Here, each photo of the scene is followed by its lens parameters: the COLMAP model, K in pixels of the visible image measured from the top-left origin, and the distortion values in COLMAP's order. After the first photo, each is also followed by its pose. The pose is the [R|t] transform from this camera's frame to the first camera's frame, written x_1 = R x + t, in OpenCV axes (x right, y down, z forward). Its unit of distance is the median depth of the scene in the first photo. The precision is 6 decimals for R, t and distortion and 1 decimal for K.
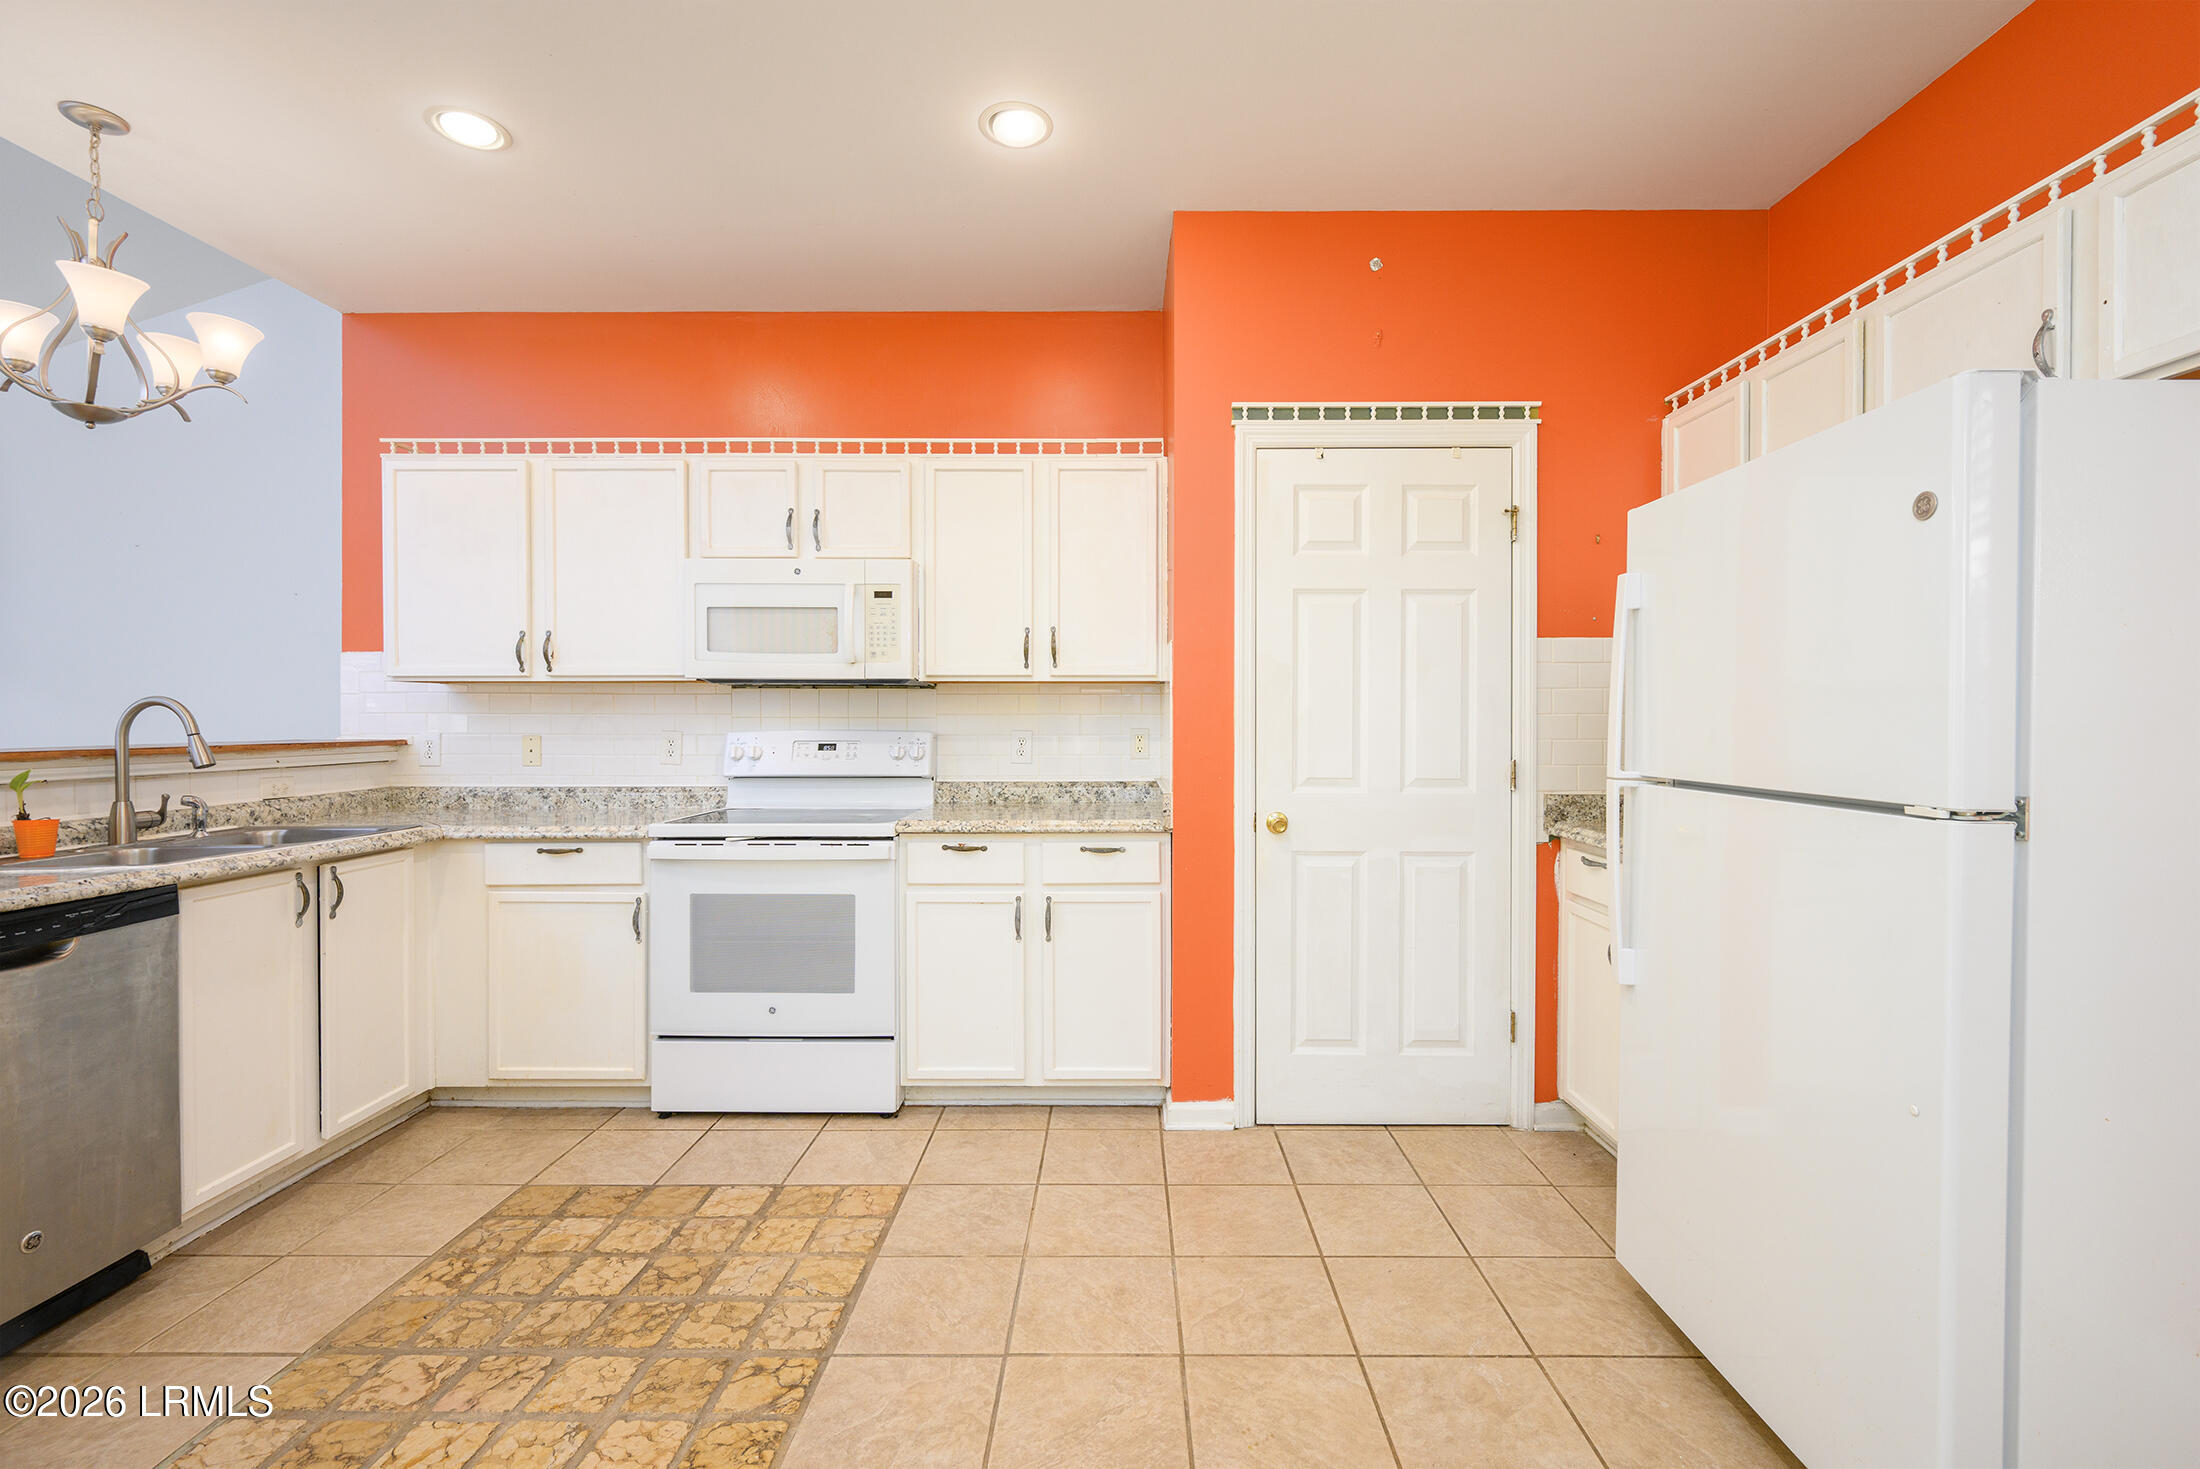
lens RADIAL K [[993.6, 0, 1110.2], [0, 993.6, 739.9], [0, 0, 1]] dist [0.001803, 0.000029]
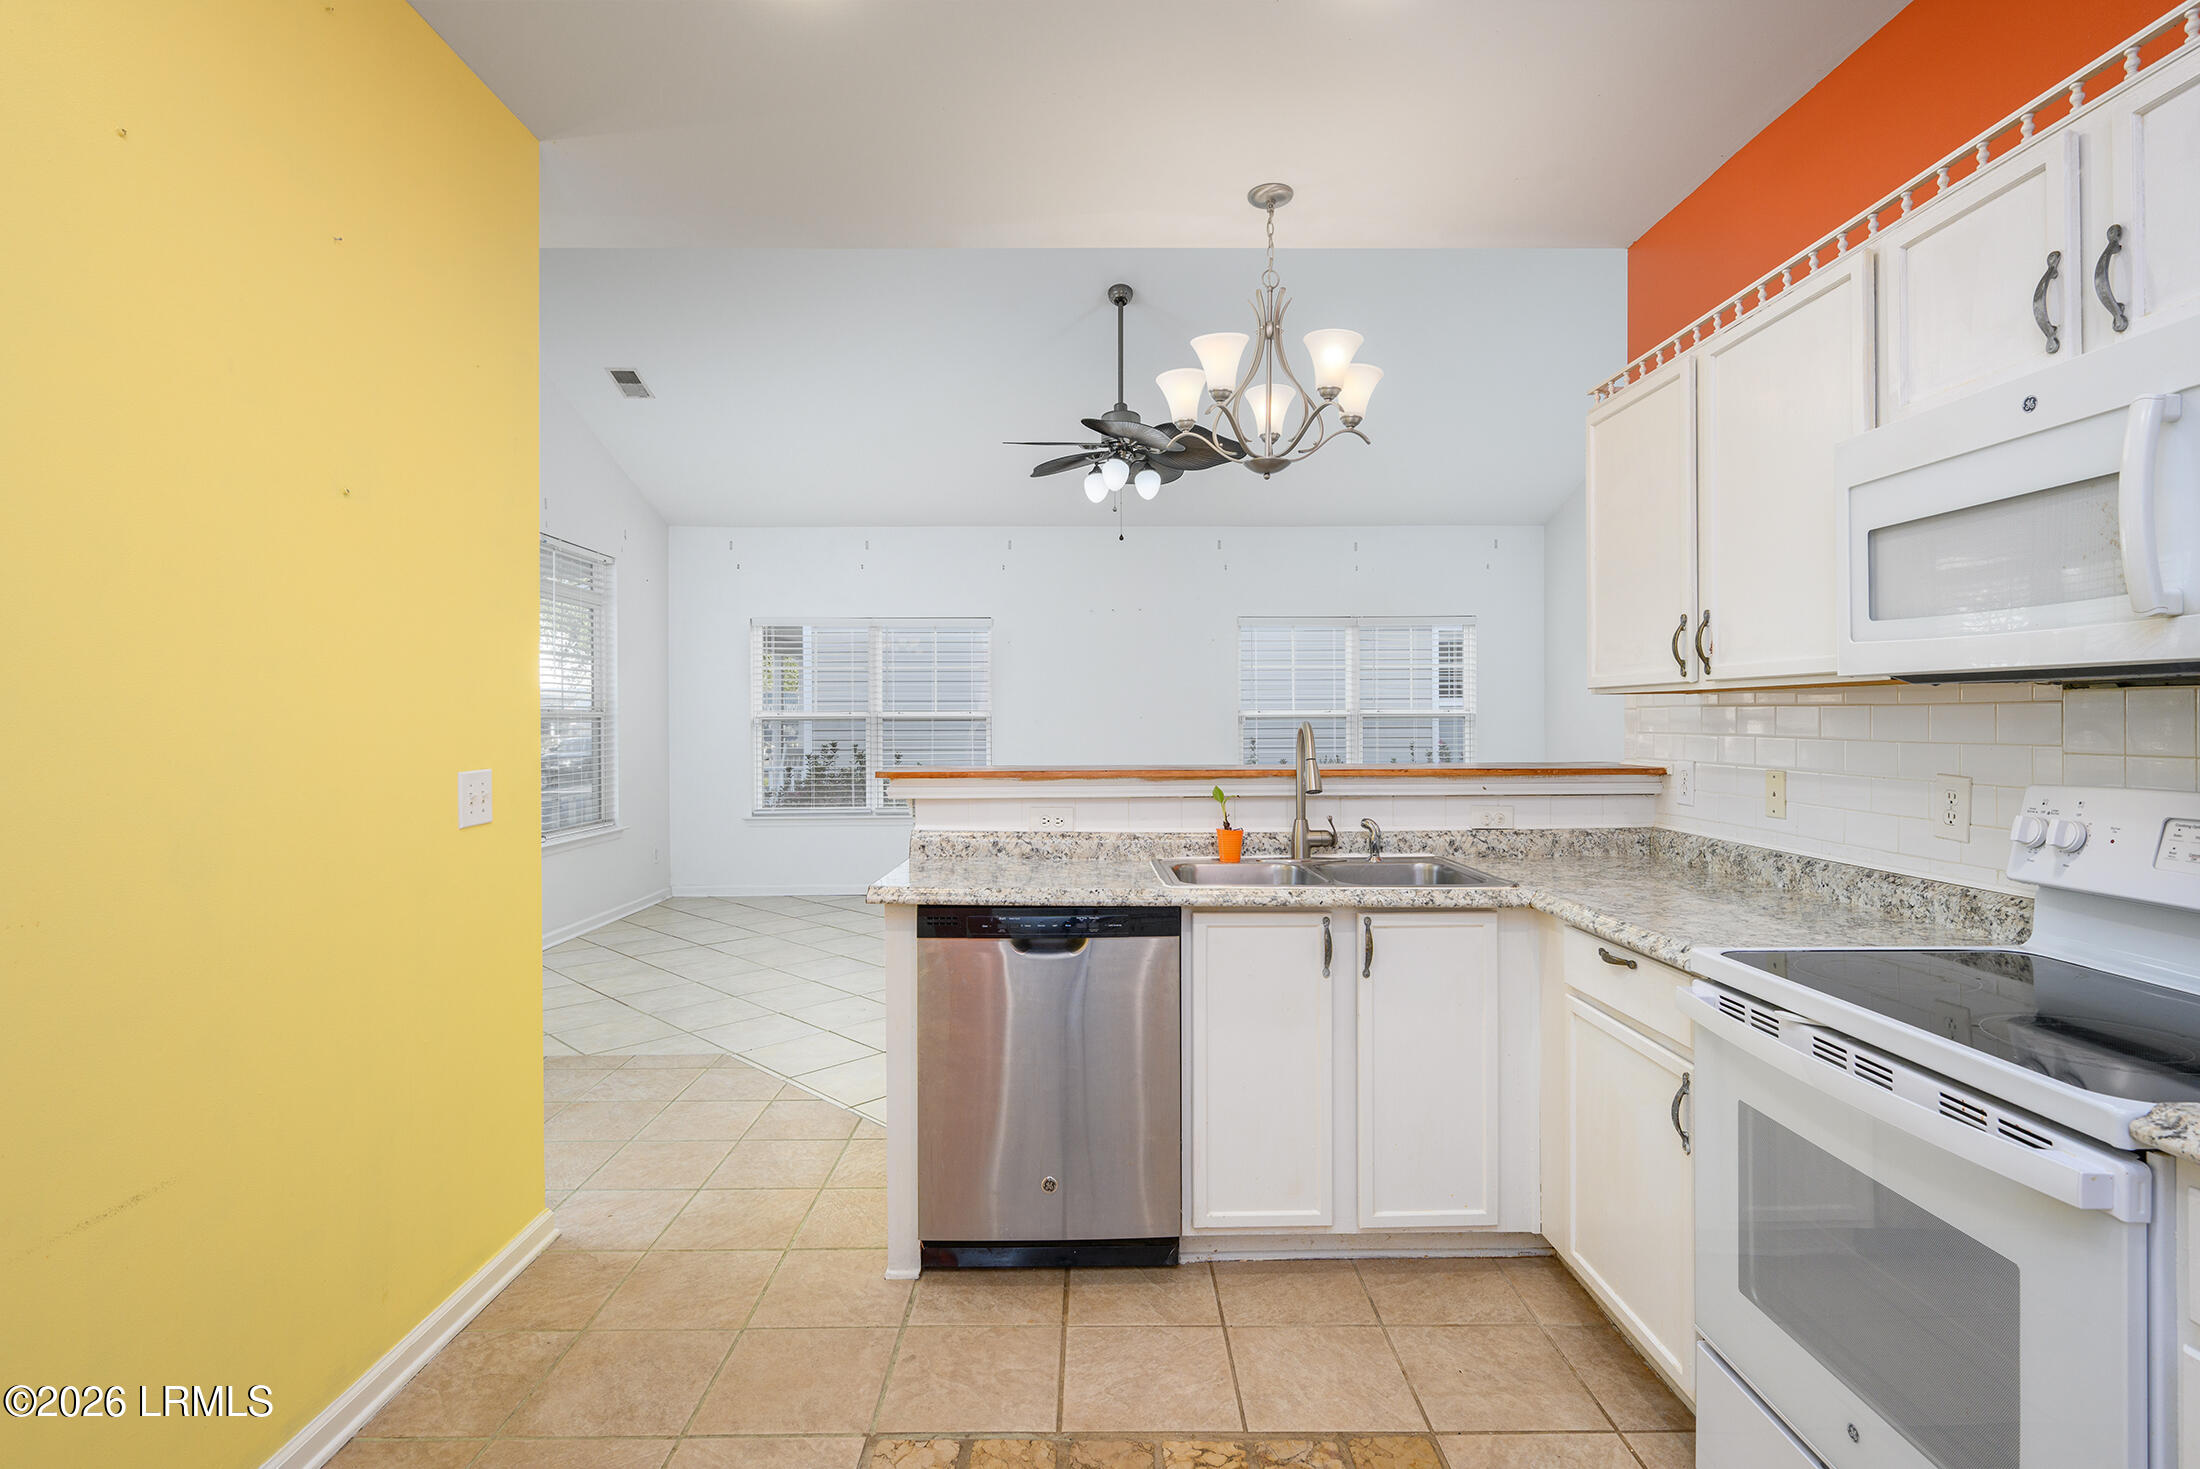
lens RADIAL K [[1056.6, 0, 1101.6], [0, 1056.6, 723.0], [0, 0, 1]] dist [-0.001316, 0.000160]
pose [[0.017331, 0.004288, -0.999841, 0.122849], [-0.018236, 0.999826, 0.003971, -0.037784], [0.999683, 0.018165, 0.017406, 0.686033]]
